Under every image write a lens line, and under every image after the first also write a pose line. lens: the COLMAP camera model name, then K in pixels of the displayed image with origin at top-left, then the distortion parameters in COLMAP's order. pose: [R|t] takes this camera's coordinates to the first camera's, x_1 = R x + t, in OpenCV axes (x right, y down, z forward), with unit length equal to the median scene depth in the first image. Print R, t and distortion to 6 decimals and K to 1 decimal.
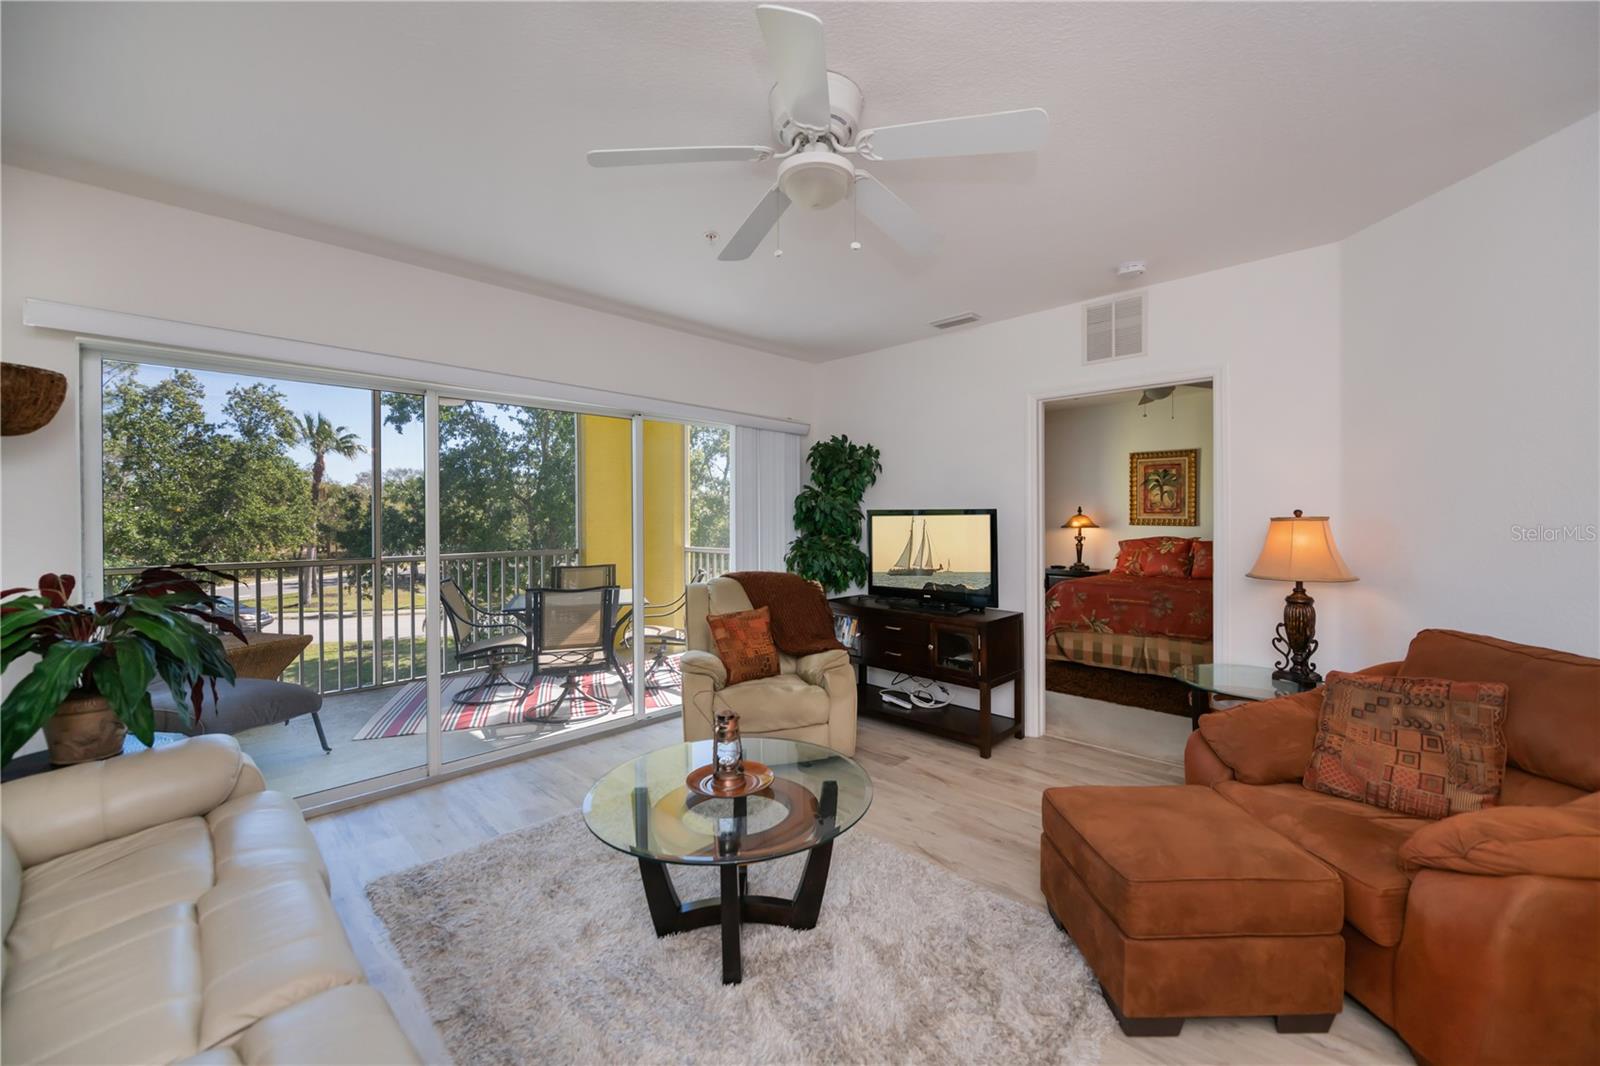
lens RADIAL K [[637.4, 0, 803.6], [0, 637.4, 518.7], [0, 0, 1]] dist [0.002366, -0.003585]
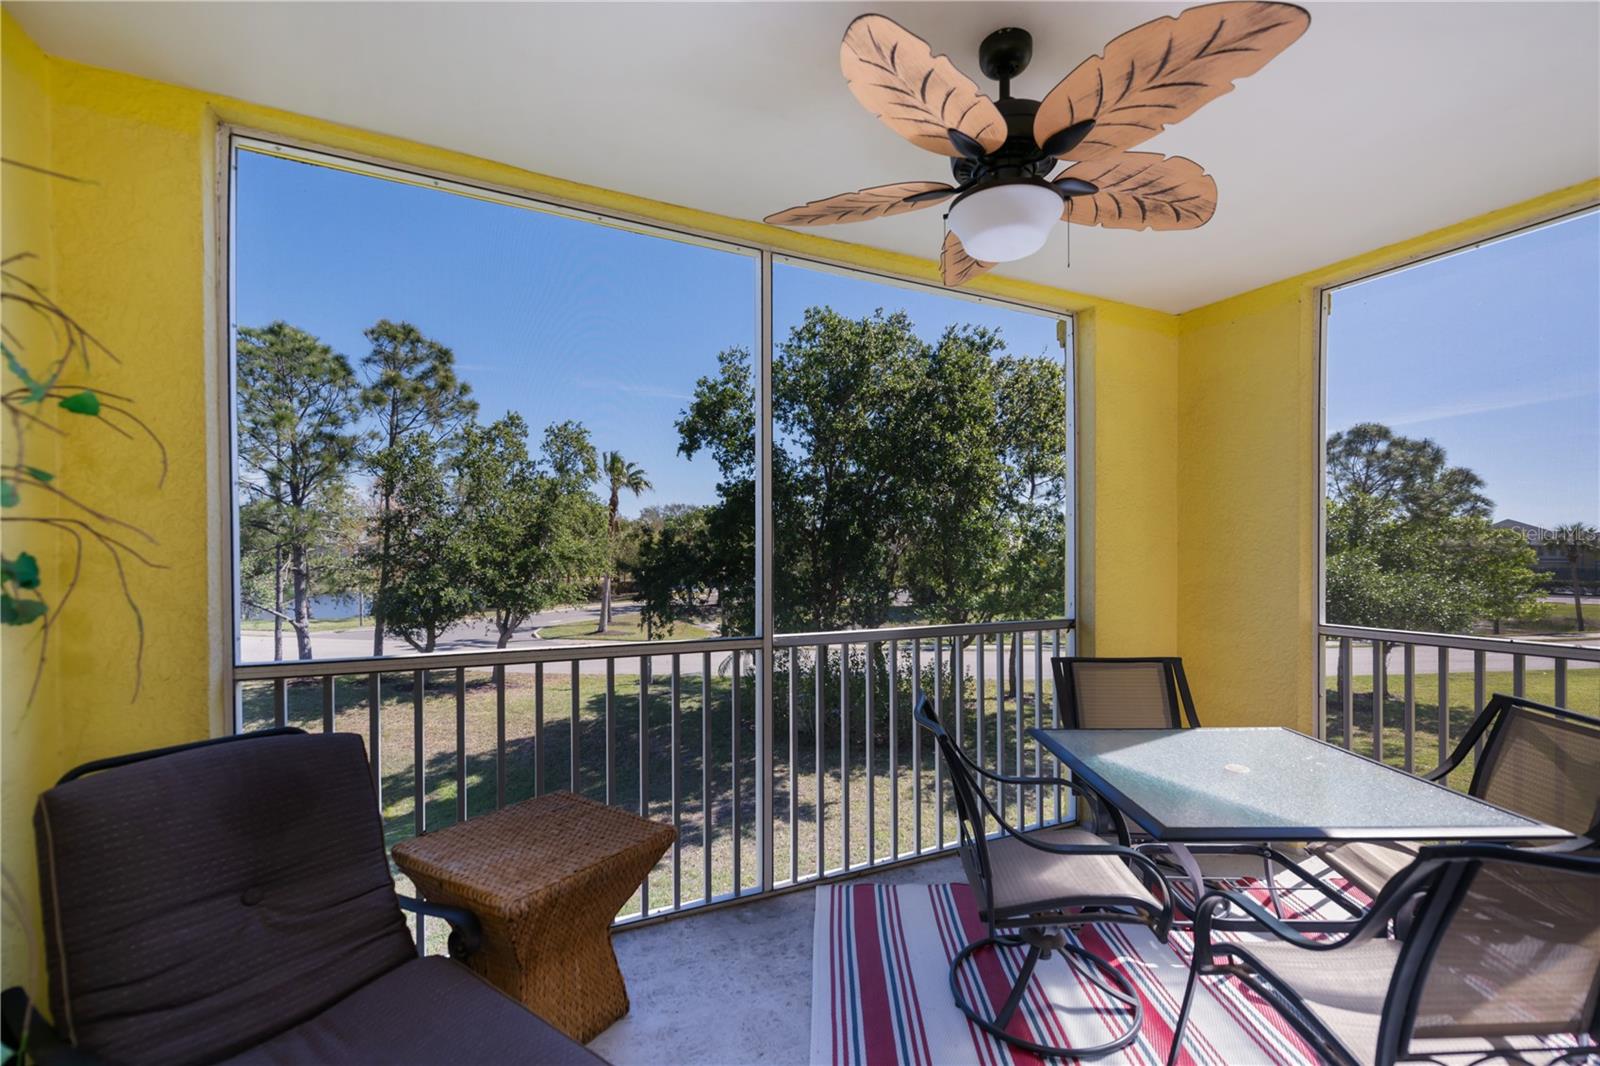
lens RADIAL K [[637.4, 0, 805.2], [0, 637.4, 559.5], [0, 0, 1]] dist [0.002366, -0.003585]
pose [[0.938688, 0.012594, -0.344539, -0.520427], [-0.009006, 0.999887, 0.012013, -0.007955], [0.344651, -0.008174, 0.938695, 0.614293]]
